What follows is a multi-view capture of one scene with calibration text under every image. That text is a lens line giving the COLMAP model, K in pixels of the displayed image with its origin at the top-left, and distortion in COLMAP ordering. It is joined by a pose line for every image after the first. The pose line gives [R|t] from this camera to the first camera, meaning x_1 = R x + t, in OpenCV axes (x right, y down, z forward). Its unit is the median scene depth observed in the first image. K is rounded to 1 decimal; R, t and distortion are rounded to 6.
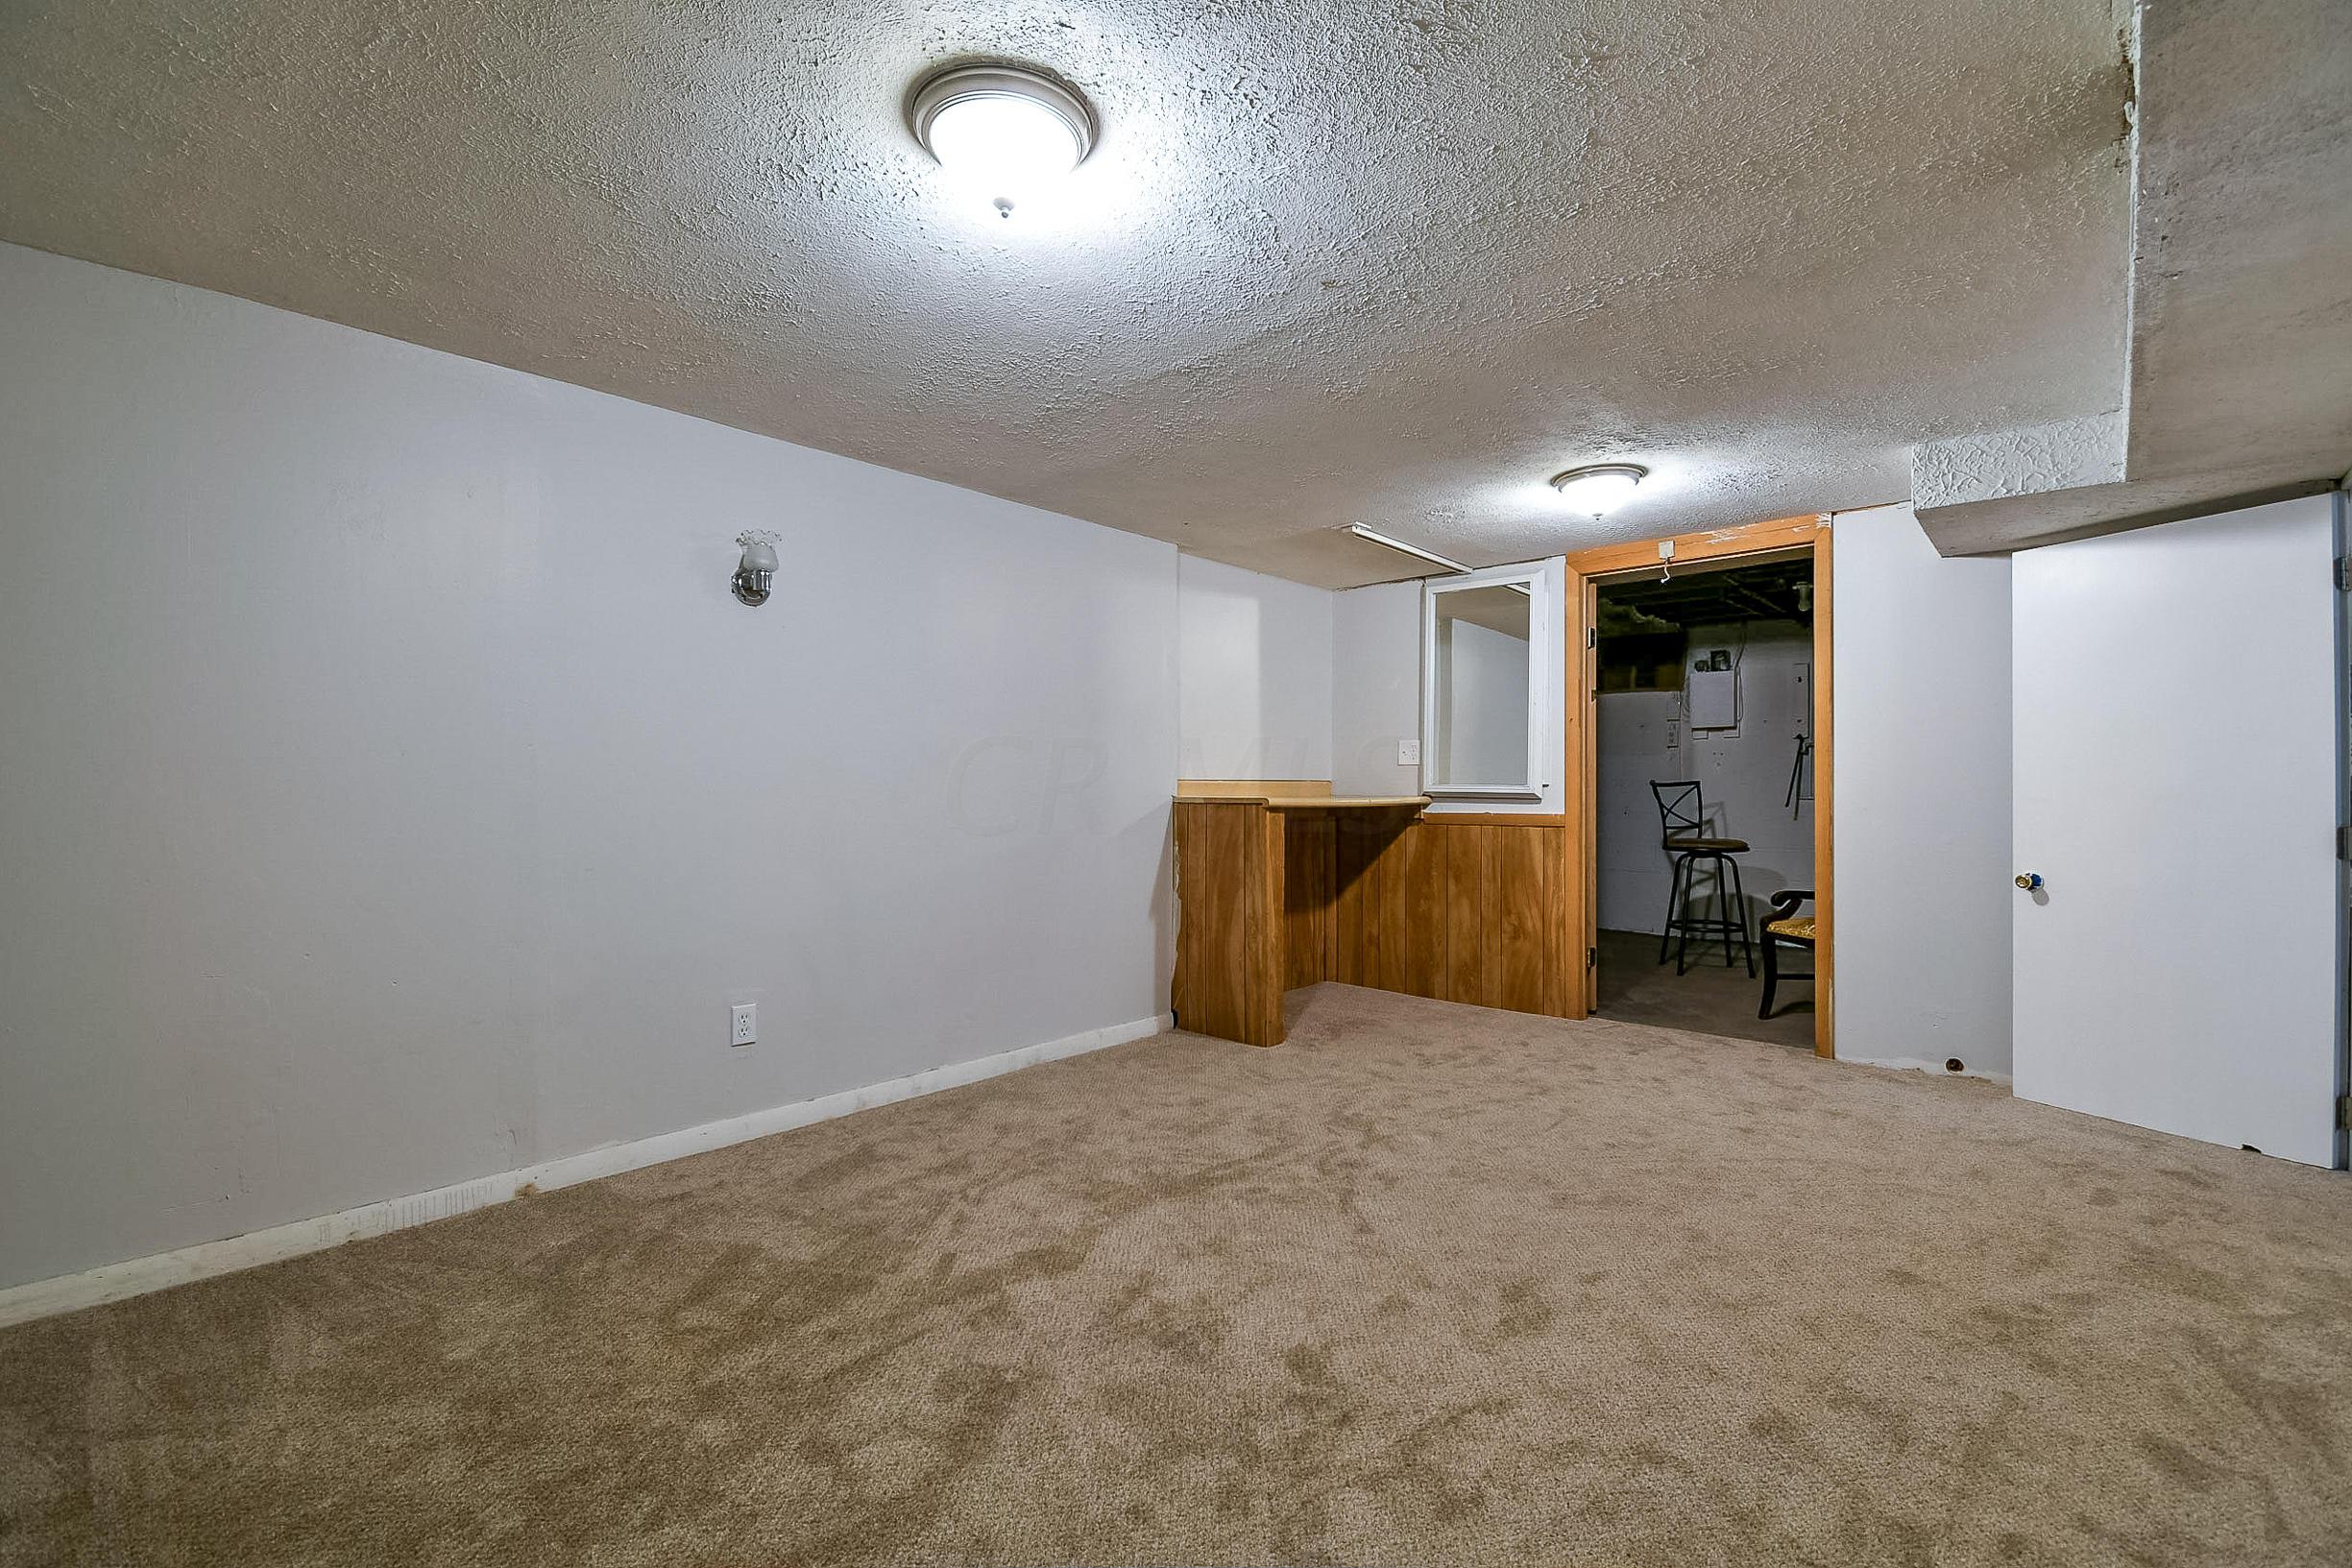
lens RADIAL K [[1040.2, 0, 1172.8], [0, 1040.2, 786.9], [0, 0, 1]] dist [0.028404, -0.022149]
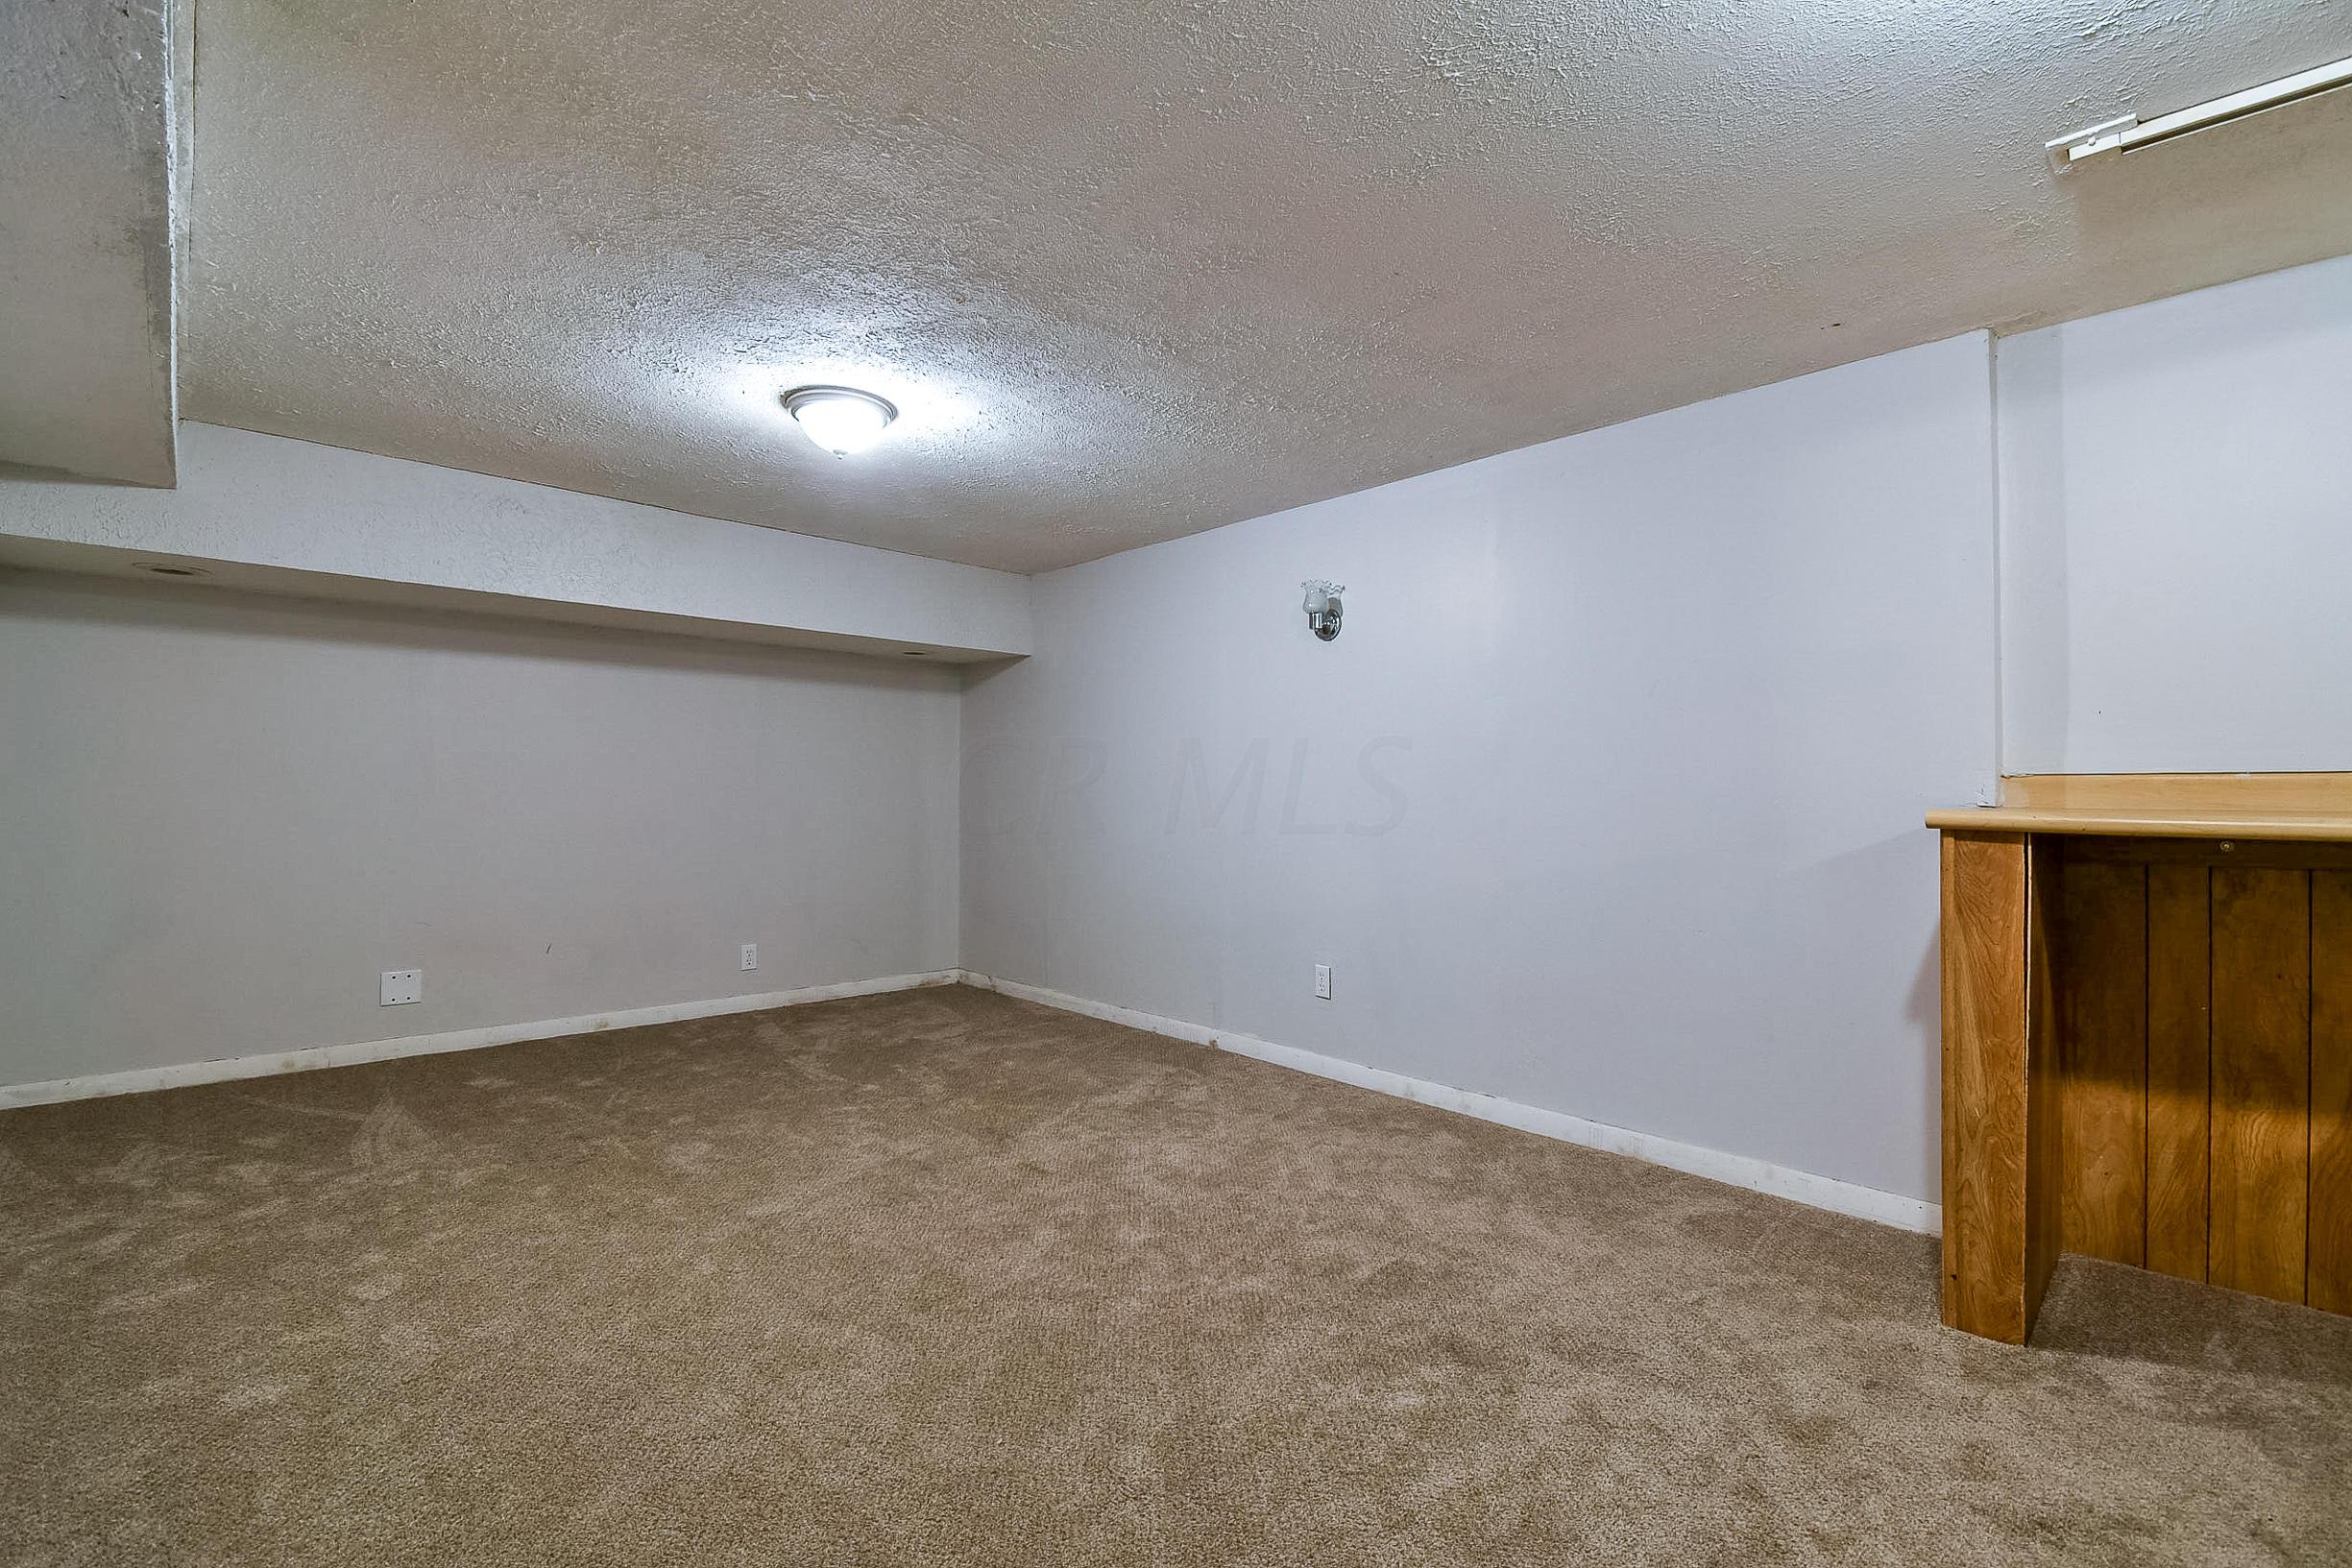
lens RADIAL K [[1040.2, 0, 1172.8], [0, 1040.2, 786.9], [0, 0, 1]] dist [0.028404, -0.022149]
pose [[-0.086134, -0.004413, -0.996274, 0.811223], [-0.003398, 0.999986, -0.004135, 0.003116], [0.996278, 0.003029, -0.086148, 0.907692]]
